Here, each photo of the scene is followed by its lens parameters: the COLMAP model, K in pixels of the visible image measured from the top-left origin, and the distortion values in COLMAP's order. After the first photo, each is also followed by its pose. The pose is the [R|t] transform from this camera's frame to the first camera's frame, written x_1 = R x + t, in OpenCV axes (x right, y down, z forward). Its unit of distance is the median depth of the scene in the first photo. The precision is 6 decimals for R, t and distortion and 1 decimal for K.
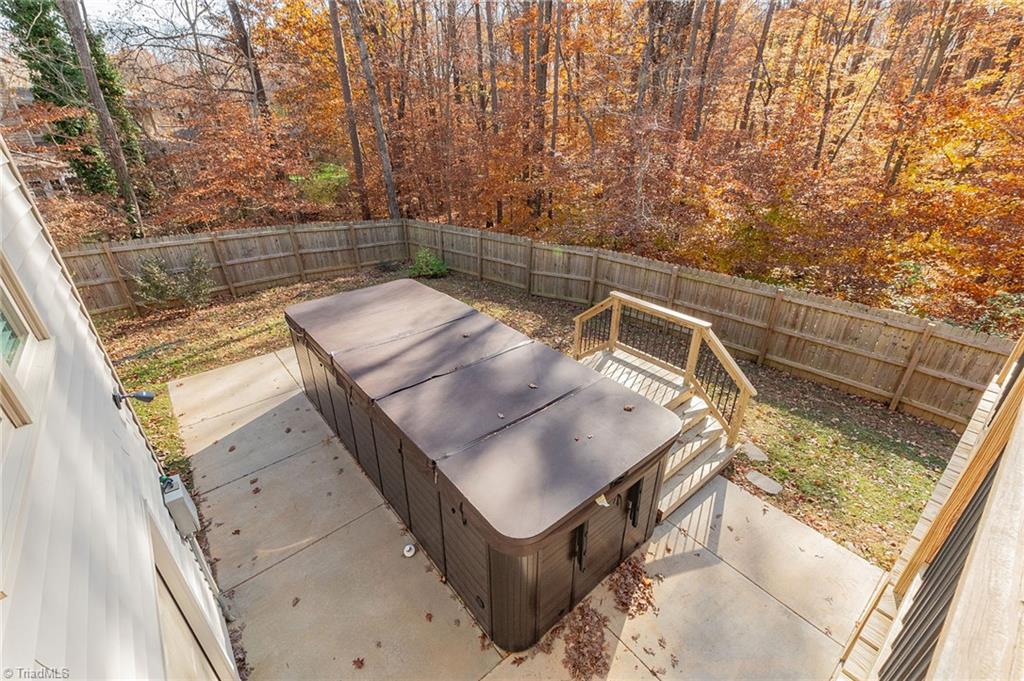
lens RADIAL K [[439.3, 0, 507.5], [0, 439.3, 350.5], [0, 0, 1]] dist [0.001046, 0.000585]
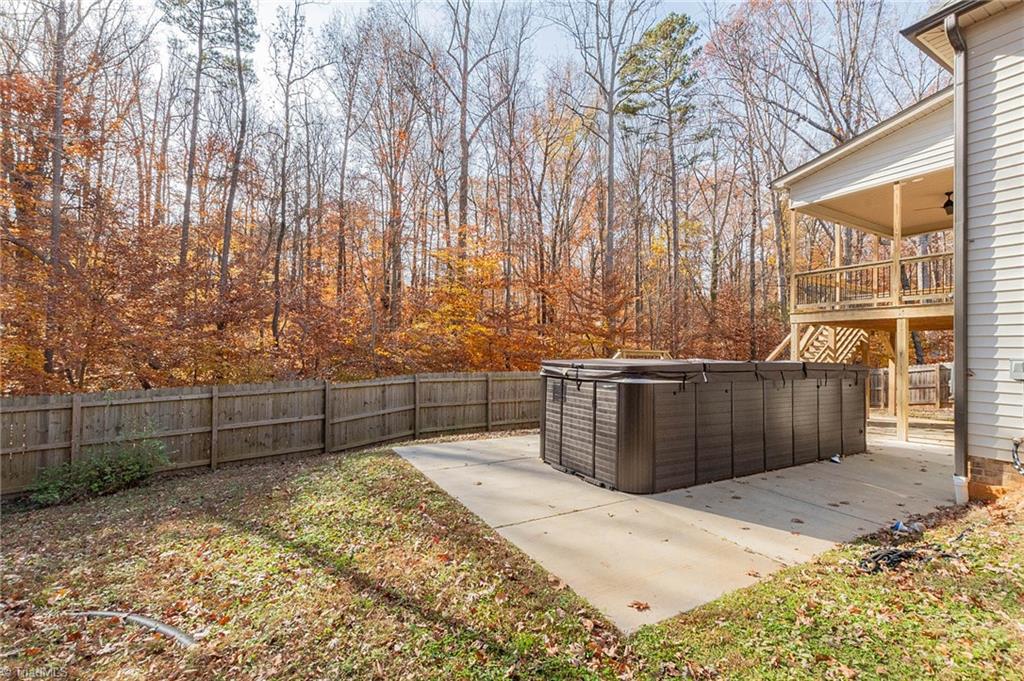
lens RADIAL K [[459.5, 0, 512.0], [0, 459.5, 340.5], [0, 0, 1]] dist [0.022773, -0.007406]
pose [[0.163403, 0.038599, 0.985804, -0.802635], [0.447597, 0.887574, -0.108945, -0.089193], [-0.879179, 0.459045, 0.127756, 0.648528]]
